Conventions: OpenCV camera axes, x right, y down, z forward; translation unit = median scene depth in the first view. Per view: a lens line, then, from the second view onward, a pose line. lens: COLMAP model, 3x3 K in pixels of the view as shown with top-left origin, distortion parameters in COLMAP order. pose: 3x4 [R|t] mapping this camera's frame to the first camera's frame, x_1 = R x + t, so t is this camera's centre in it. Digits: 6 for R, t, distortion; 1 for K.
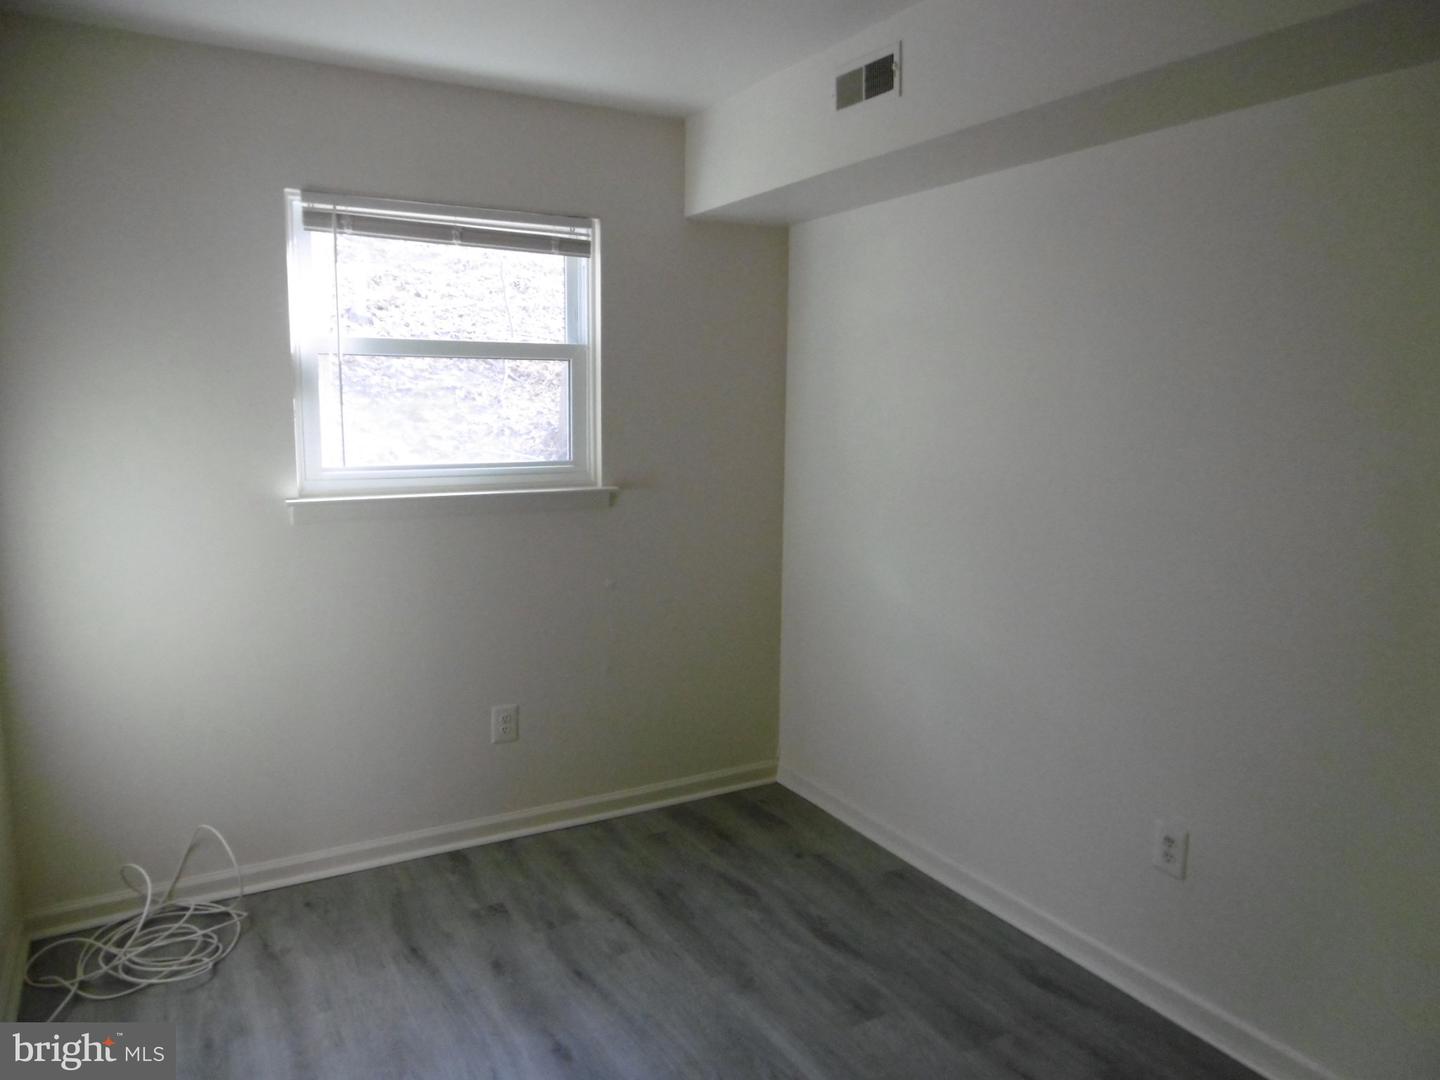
lens RADIAL K [[1016.7, 0, 718.9], [0, 1016.7, 543.4], [0, 0, 1]] dist [-0.021339, -0.001350]
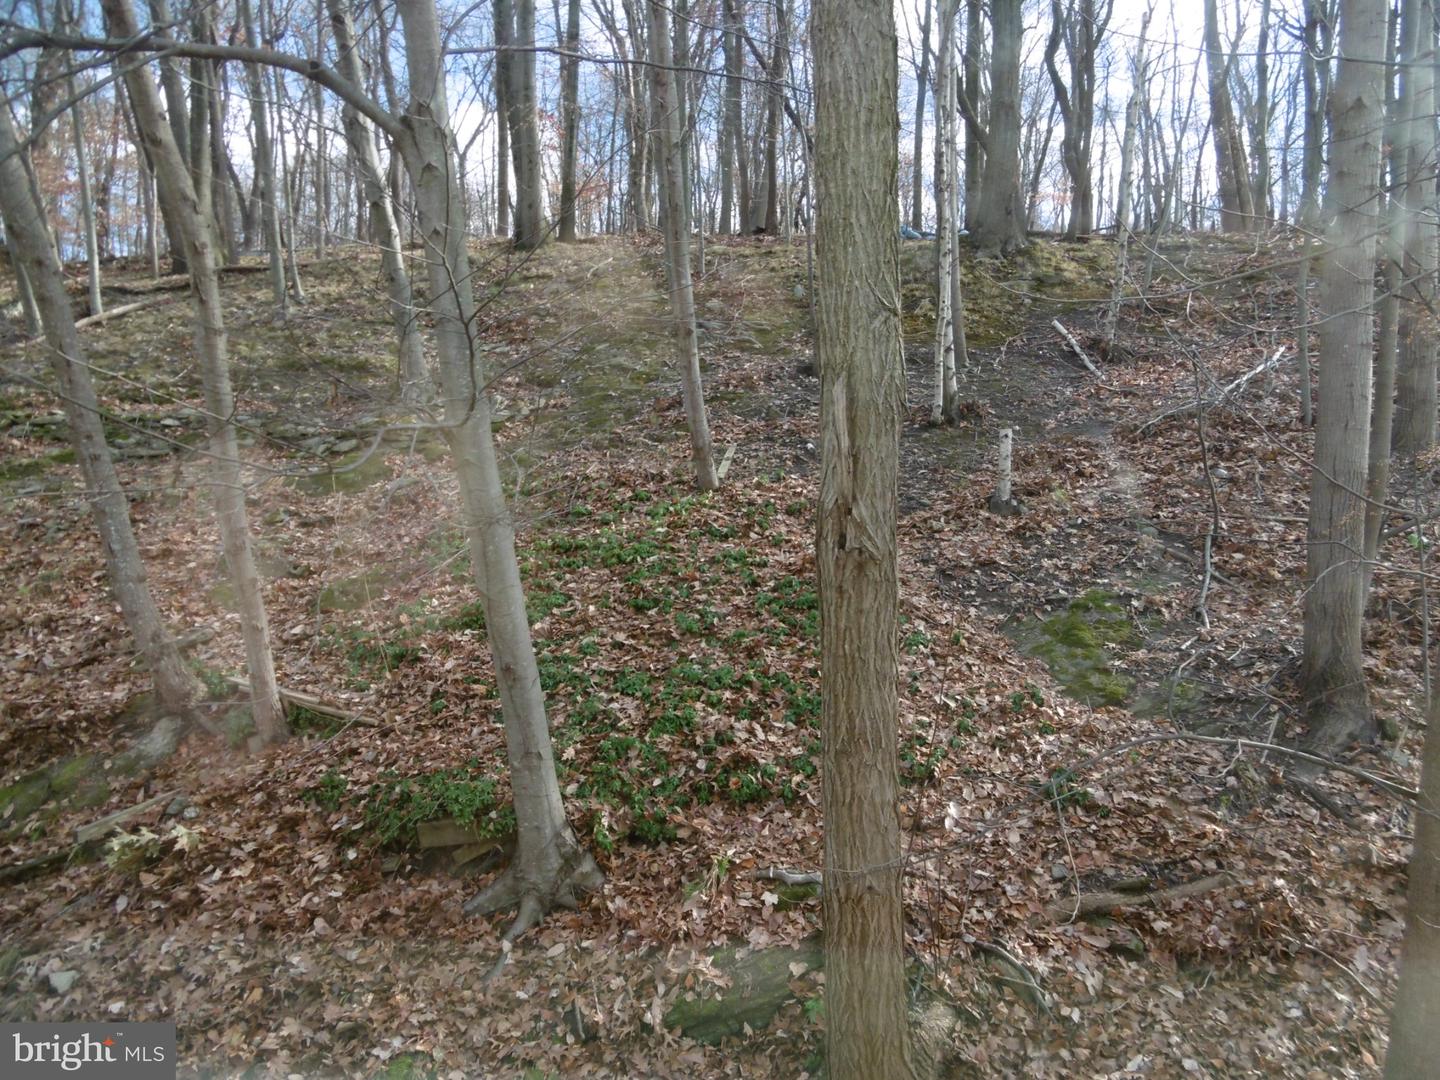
lens RADIAL K [[1016.7, 0, 718.7], [0, 1016.7, 541.3], [0, 0, 1]] dist [-0.021339, -0.001350]
pose [[0.801102, -0.047933, -0.596605, -0.069402], [-0.065155, 0.983880, -0.166536, -0.056143], [0.594970, 0.172284, 0.785066, 0.279325]]
